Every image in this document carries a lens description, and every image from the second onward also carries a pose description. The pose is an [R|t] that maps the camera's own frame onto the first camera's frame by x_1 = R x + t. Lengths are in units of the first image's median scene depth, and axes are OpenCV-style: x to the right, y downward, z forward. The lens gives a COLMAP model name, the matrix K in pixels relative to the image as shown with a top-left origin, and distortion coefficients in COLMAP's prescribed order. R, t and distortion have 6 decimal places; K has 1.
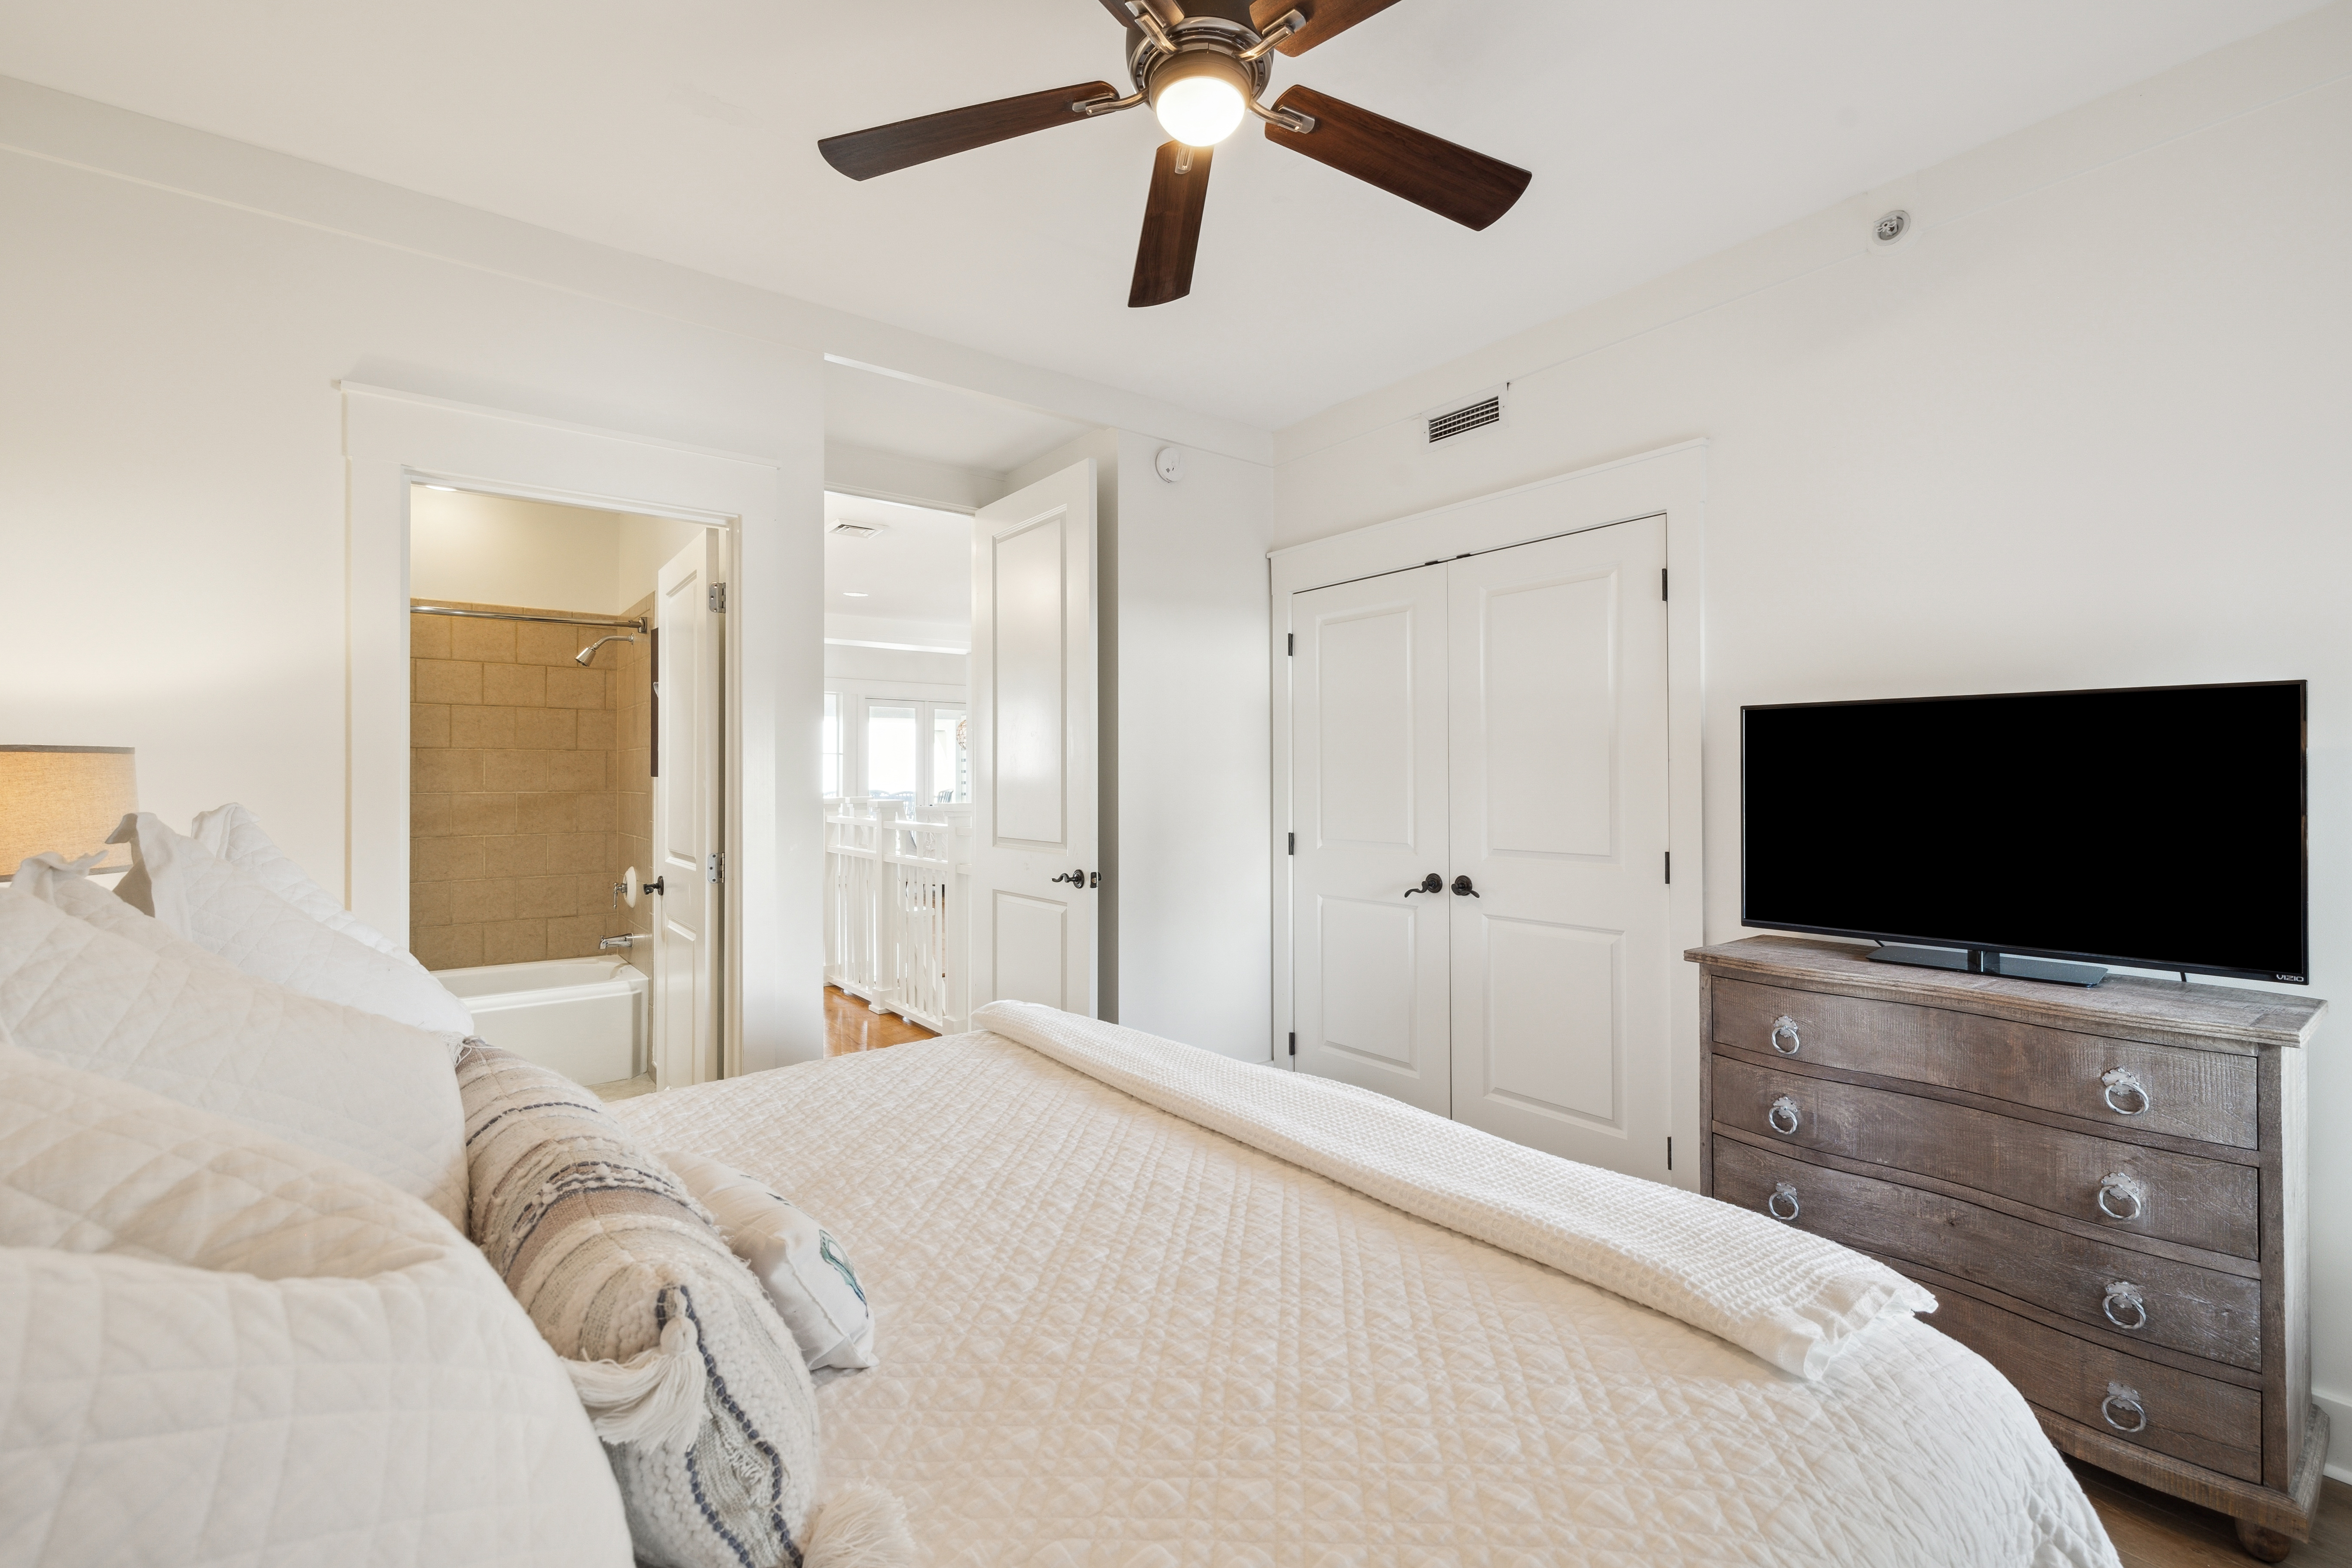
lens RADIAL K [[1023.3, 0, 1171.9], [0, 1023.3, 772.5], [0, 0, 1]] dist [0.004794, 0.000511]
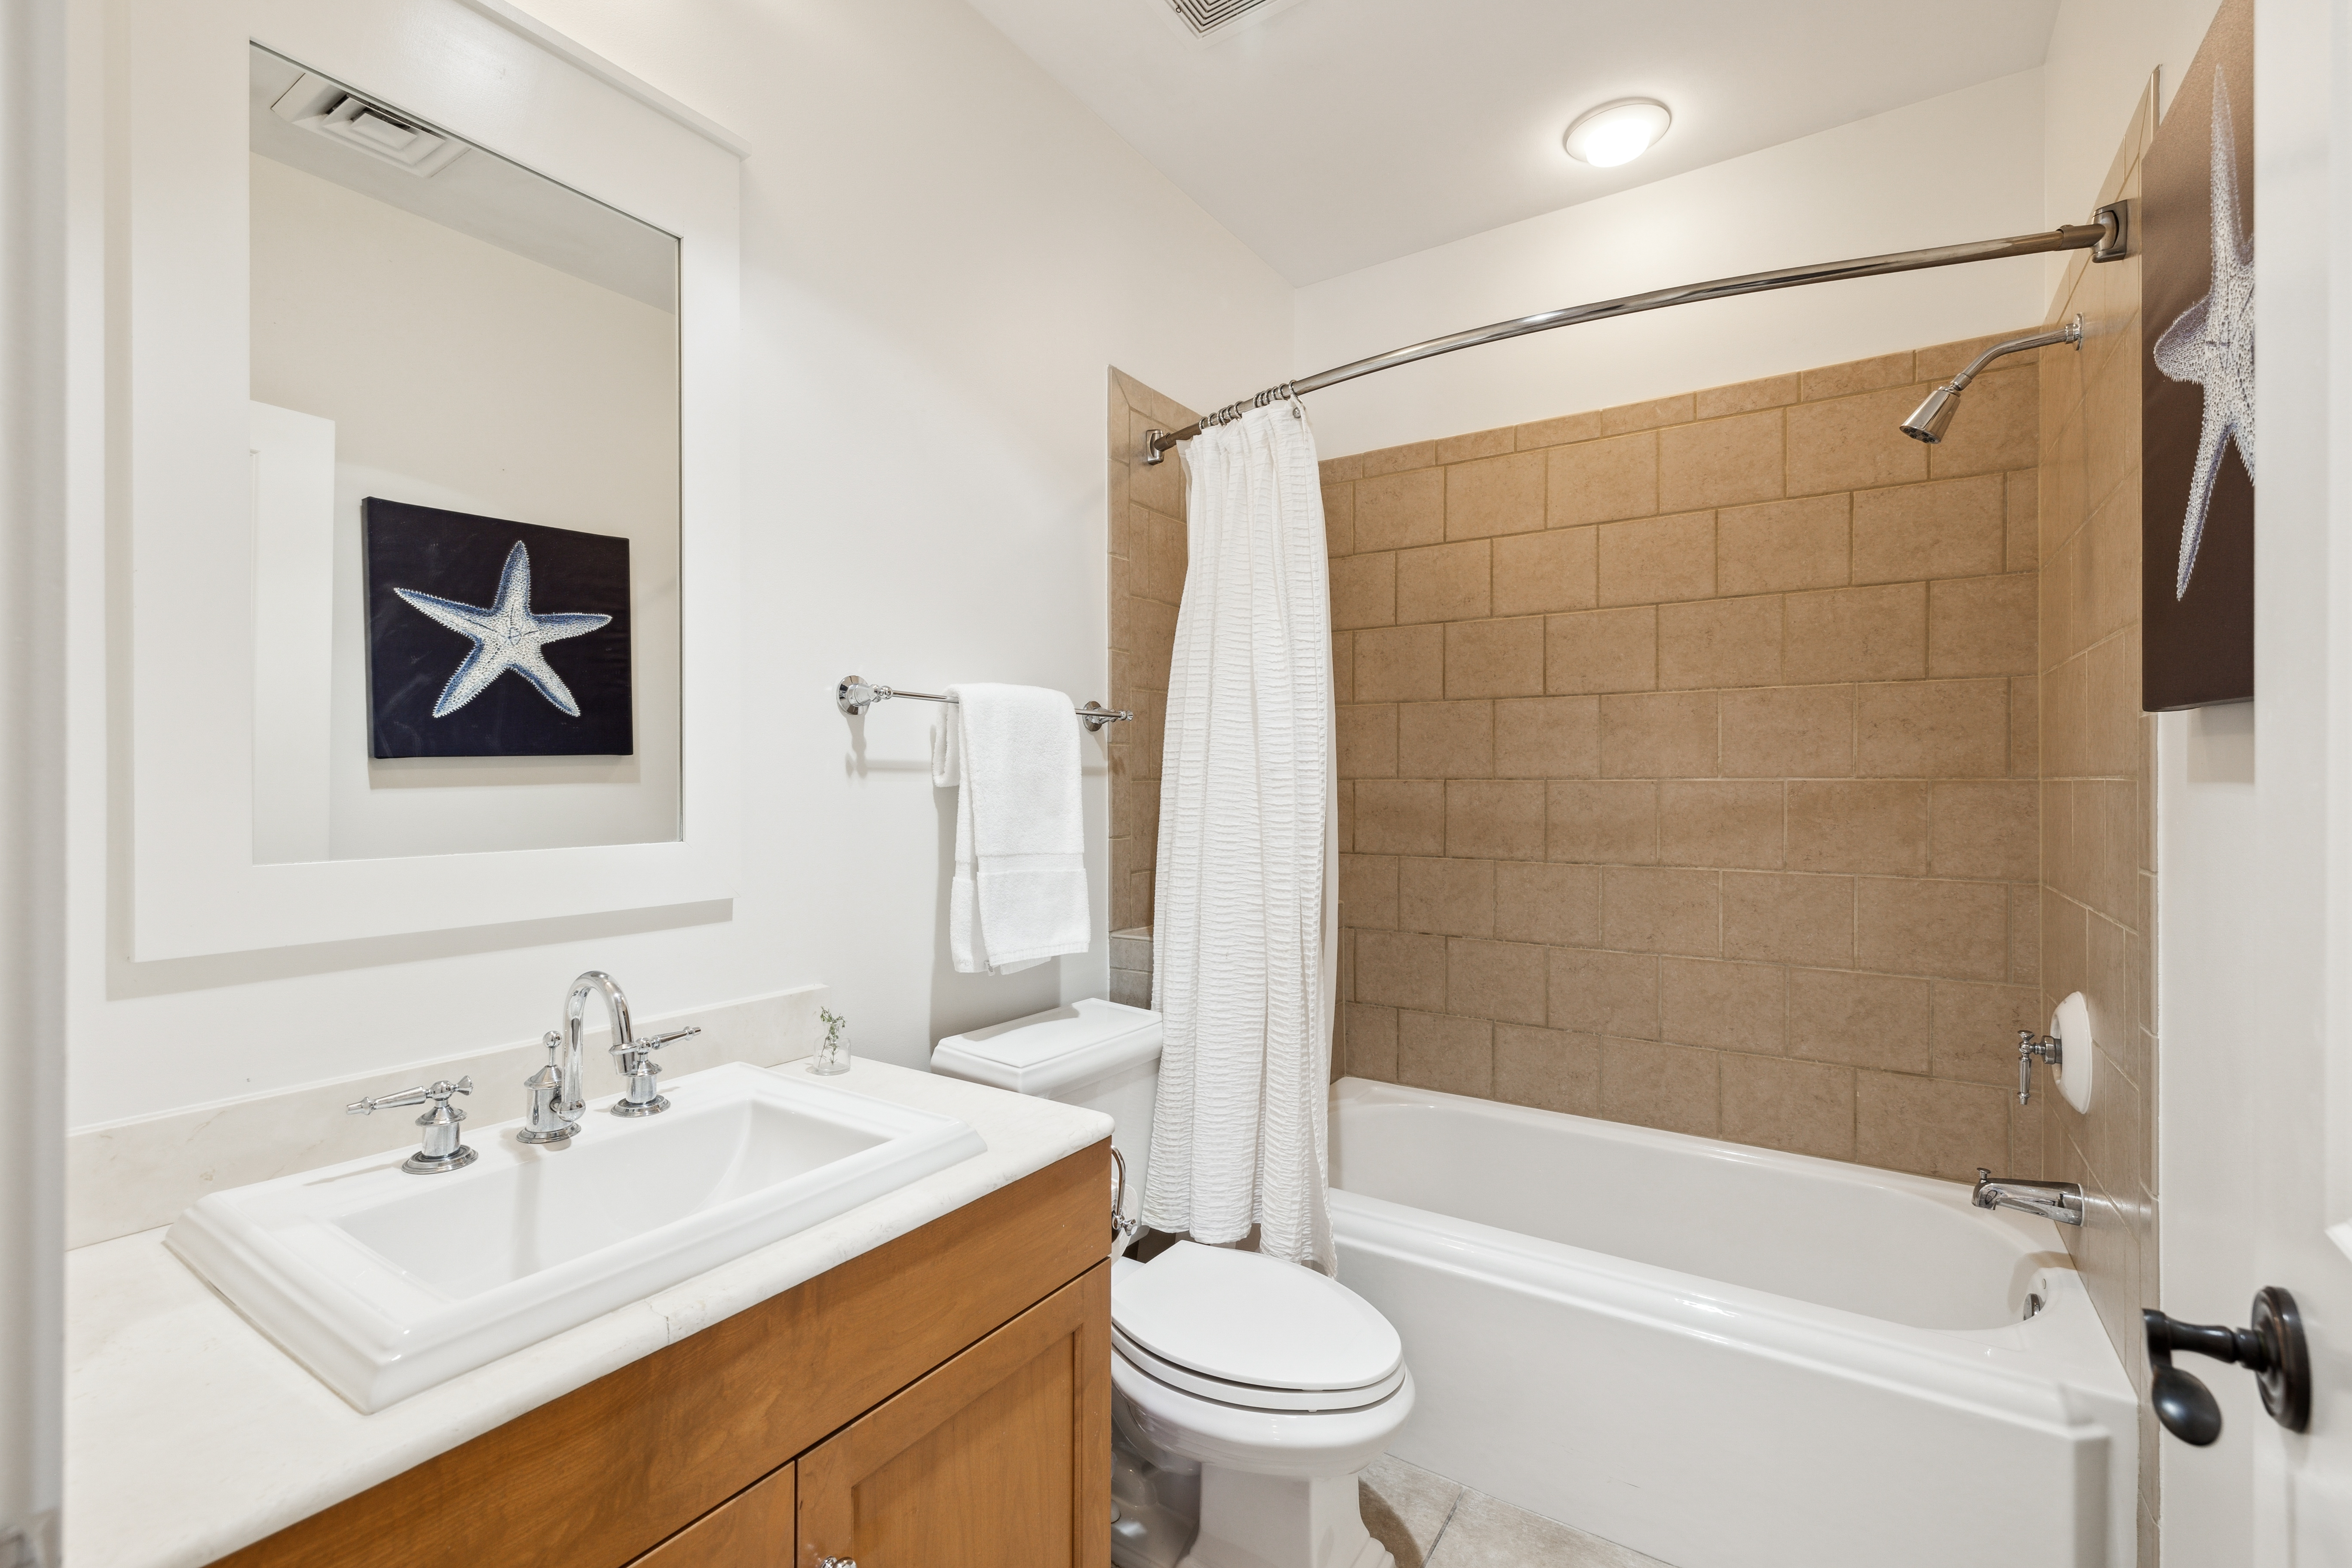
lens RADIAL K [[1023.3, 0, 1180.0], [0, 1023.3, 783.1], [0, 0, 1]] dist [0.004794, 0.000511]
pose [[0.338635, -0.000150, -0.940918, -0.300561], [0.002608, 0.999996, 0.000779, 0.019889], [0.940914, -0.002718, 0.338634, 0.591335]]
